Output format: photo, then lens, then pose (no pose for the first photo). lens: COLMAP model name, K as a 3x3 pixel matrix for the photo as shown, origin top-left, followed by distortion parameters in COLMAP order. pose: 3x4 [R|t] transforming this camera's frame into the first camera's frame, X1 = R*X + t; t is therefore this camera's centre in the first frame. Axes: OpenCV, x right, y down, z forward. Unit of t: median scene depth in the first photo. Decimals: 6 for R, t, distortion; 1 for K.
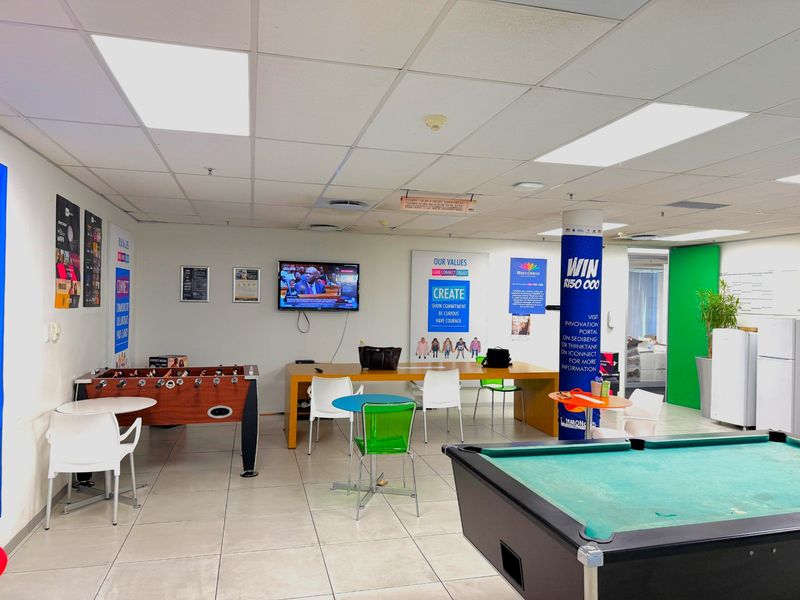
lens RADIAL K [[567.3, 0, 399.8], [0, 567.3, 300.4], [0, 0, 1]] dist [0.004106, -0.004559]
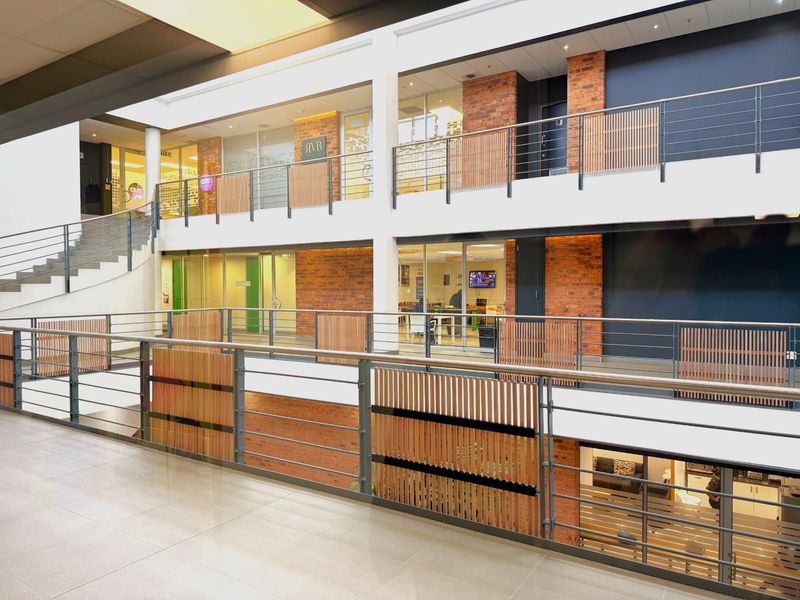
lens RADIAL K [[567.3, 0, 399.6], [0, 567.3, 298.7], [0, 0, 1]] dist [0.004106, -0.004559]
pose [[0.675306, -0.018718, -0.737300, 1.706013], [0.022331, 0.999738, -0.004927, 0.080487], [0.737200, -0.013137, 0.675547, -1.265438]]
